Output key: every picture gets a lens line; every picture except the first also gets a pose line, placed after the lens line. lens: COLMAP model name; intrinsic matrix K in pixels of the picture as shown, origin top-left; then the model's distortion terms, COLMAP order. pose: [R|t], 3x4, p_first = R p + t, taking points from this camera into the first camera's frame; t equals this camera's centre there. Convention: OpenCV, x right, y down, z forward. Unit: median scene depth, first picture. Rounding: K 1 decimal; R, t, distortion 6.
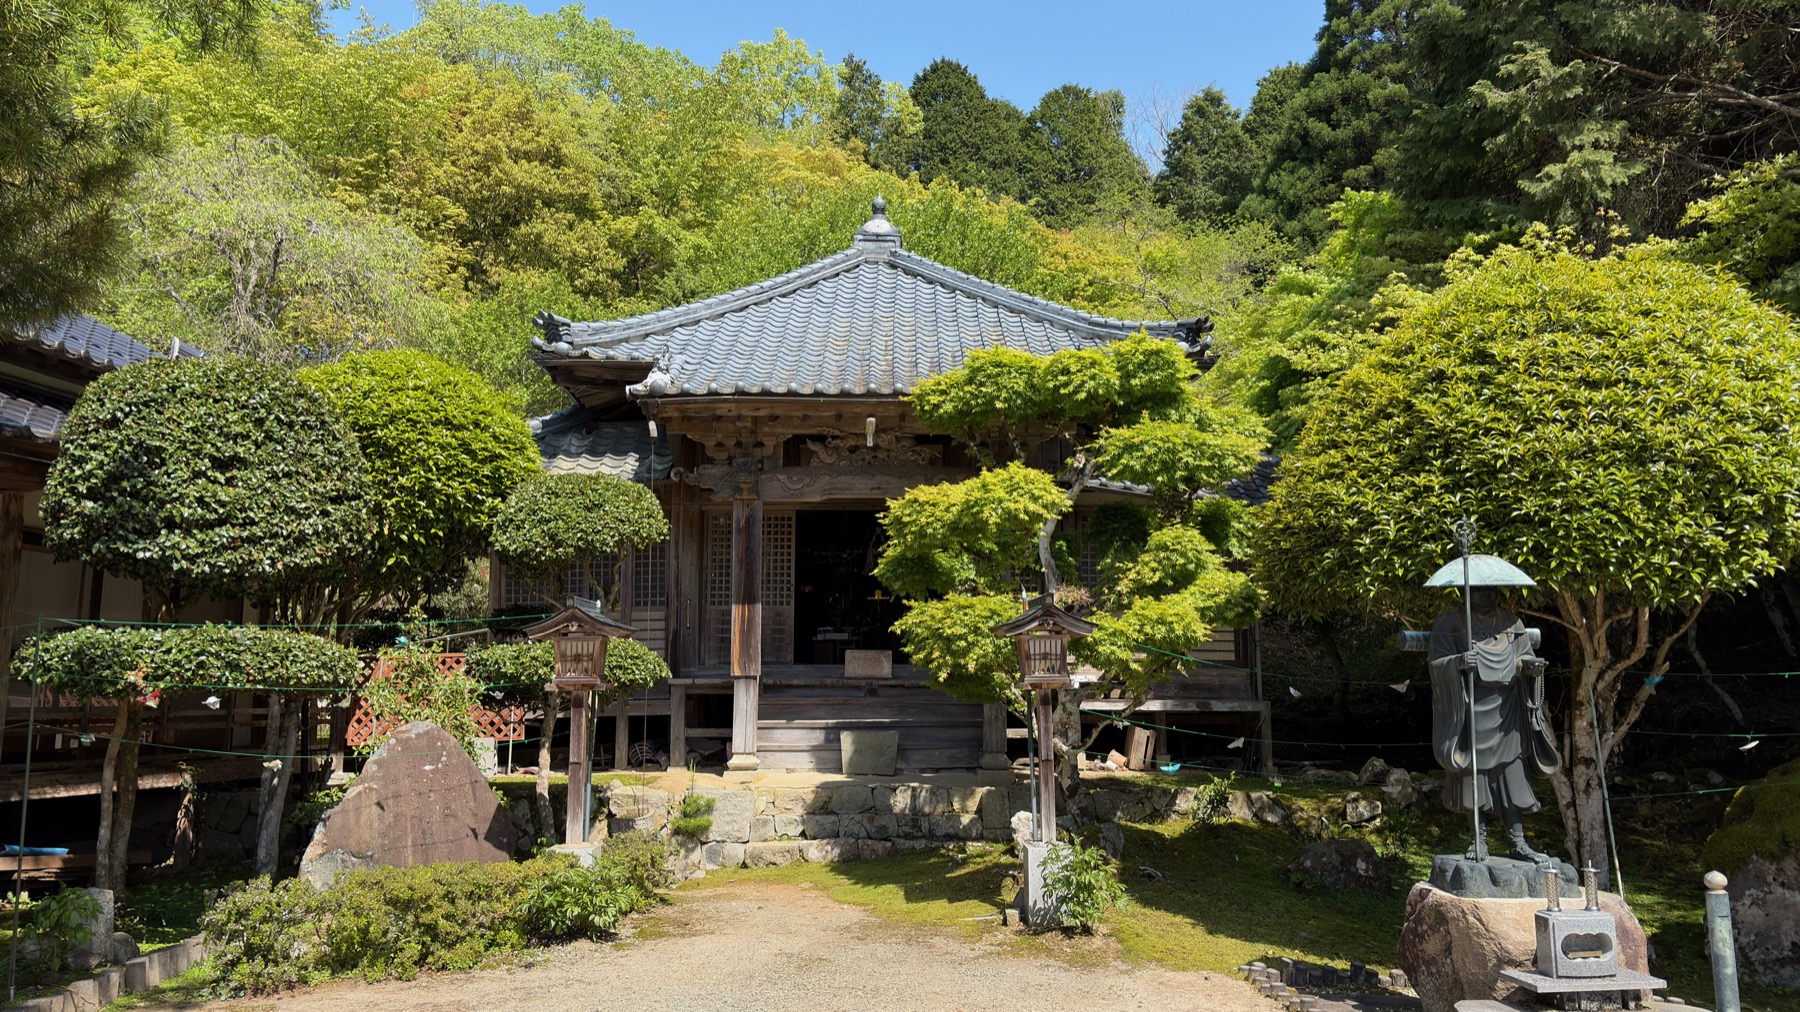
lens RADIAL K [[1288.0, 0, 900.2], [0, 1288.0, 497.5], [0, 0, 1]] dist [0.007156, -0.002853]
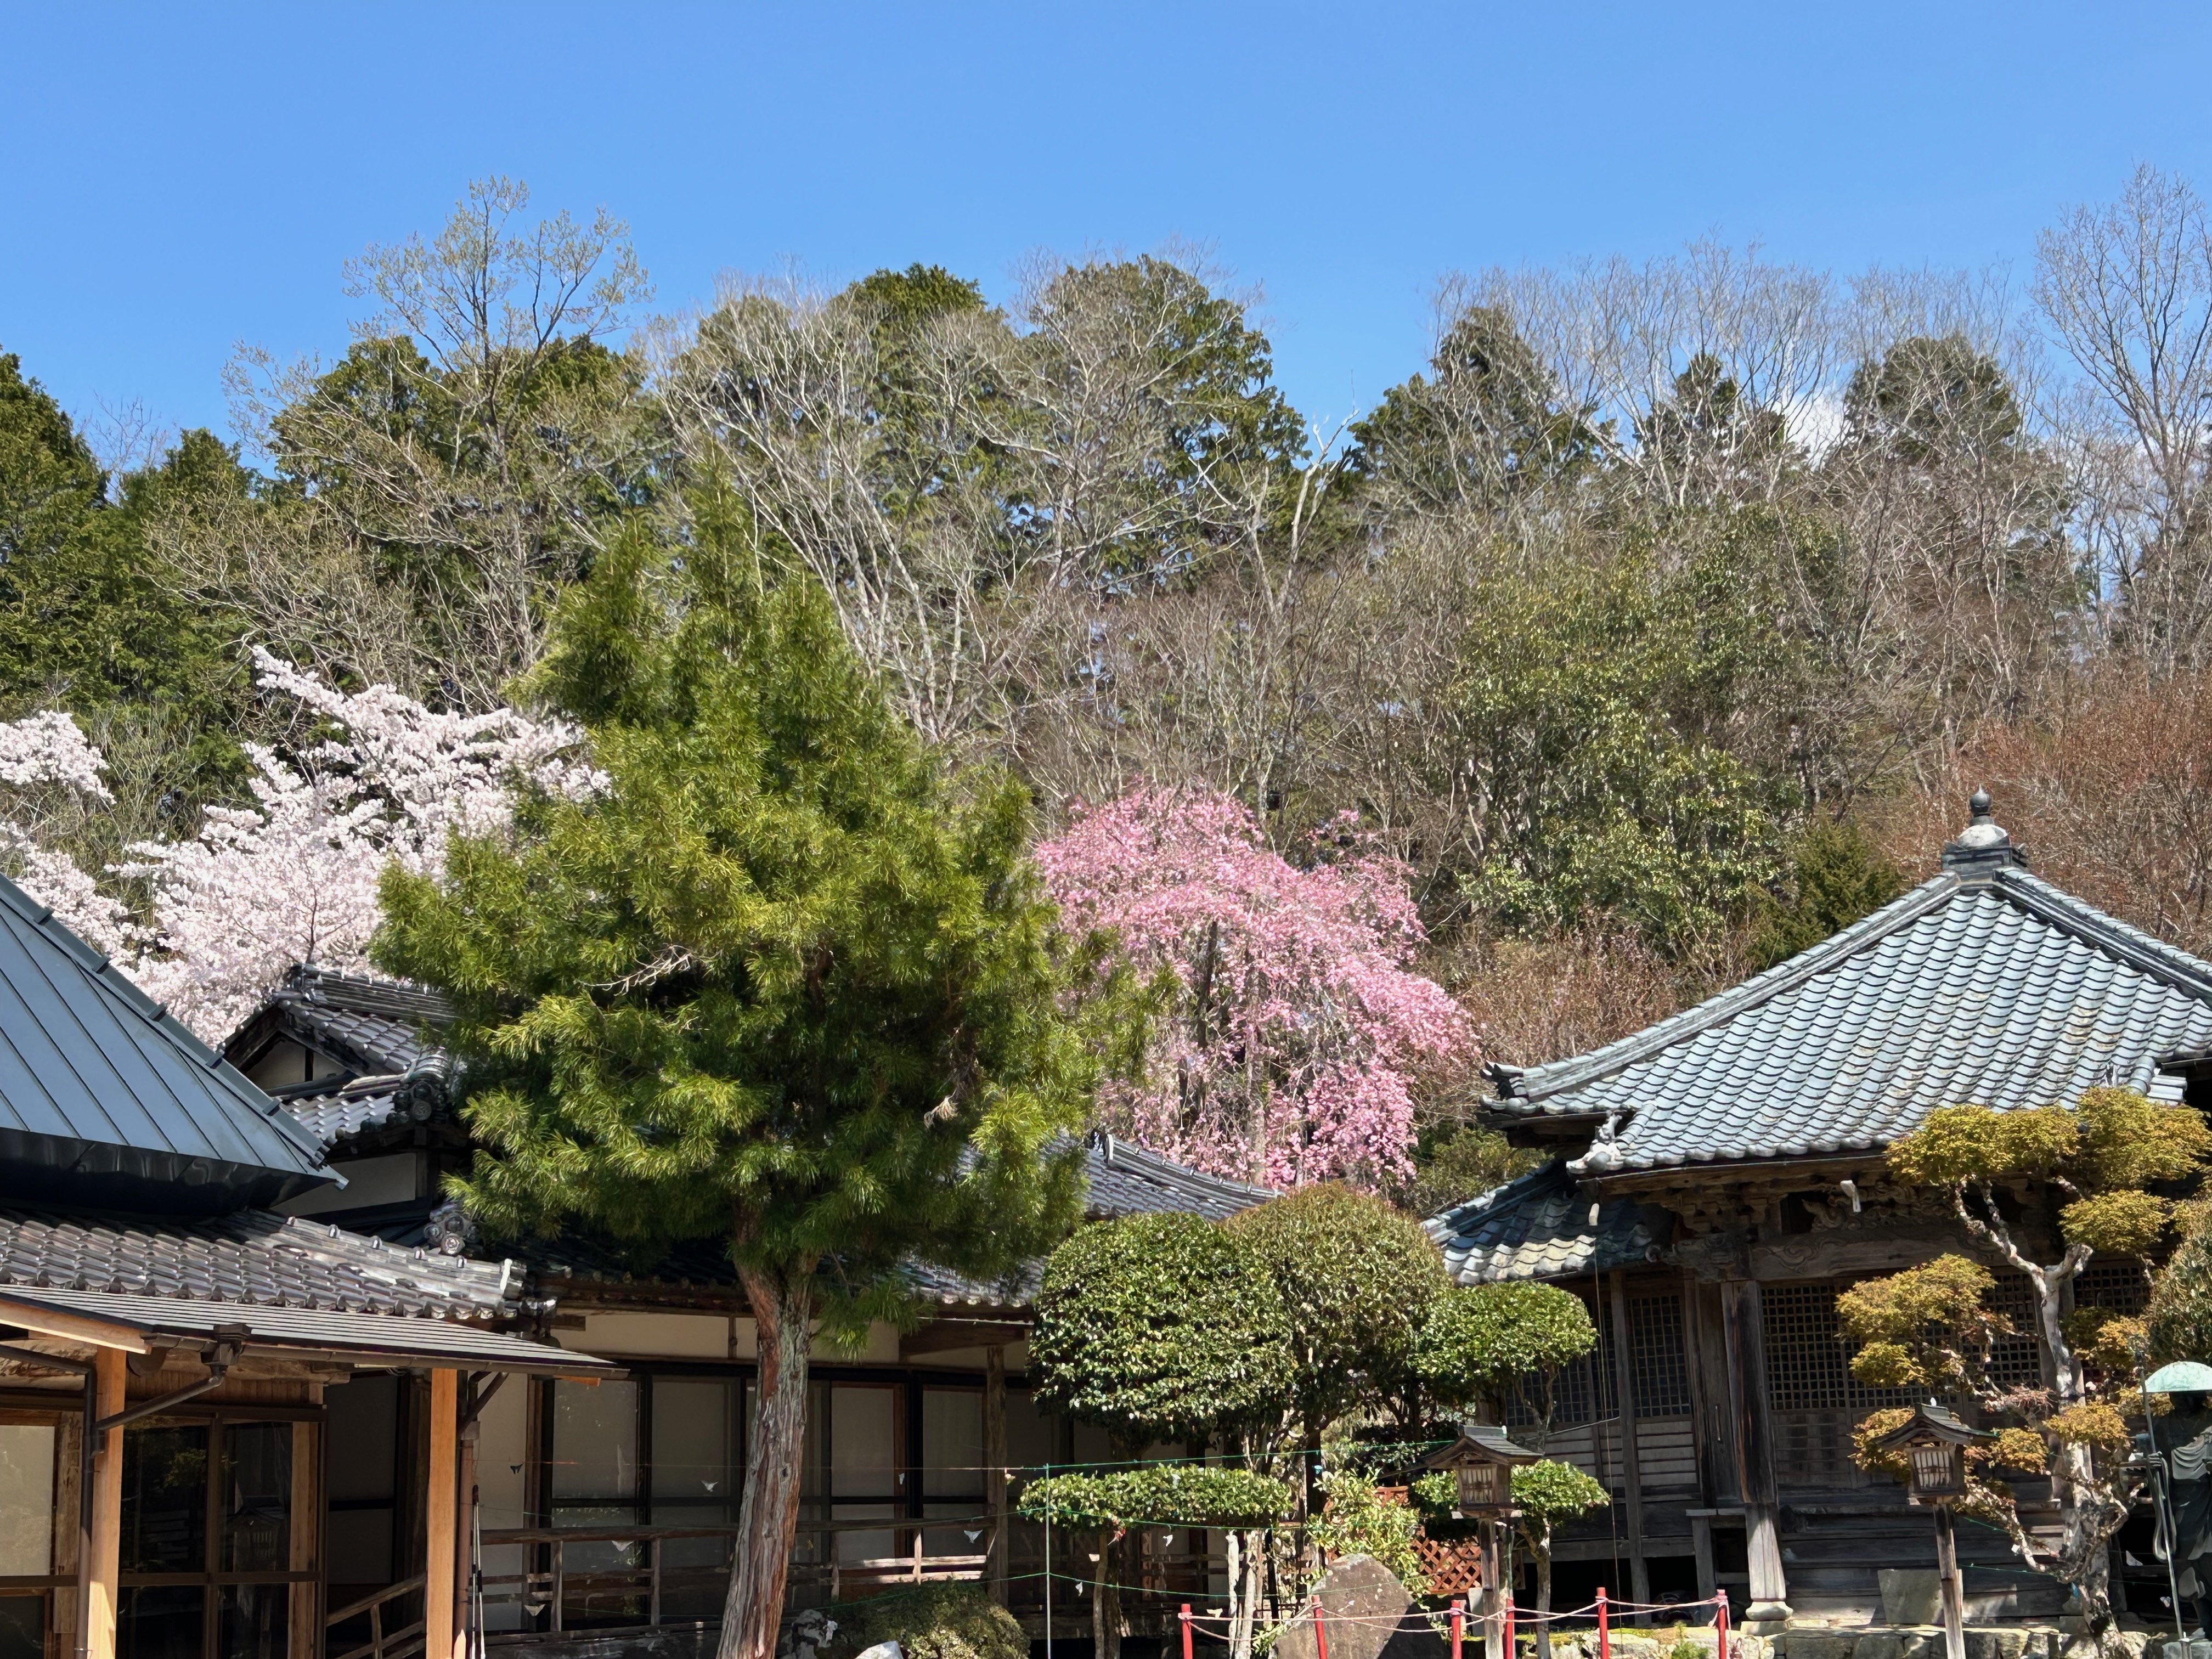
lens RADIAL K [[3273.9, 0, 1102.5], [0, 3273.9, 829.0], [0, 0, 1]] dist [0.145505, 0.000000]
pose [[0.862264, -0.131387, -0.489119, 0.750891], [0.095933, 0.990651, -0.096989, -0.149027], [0.497290, 0.036707, 0.866808, -1.285906]]
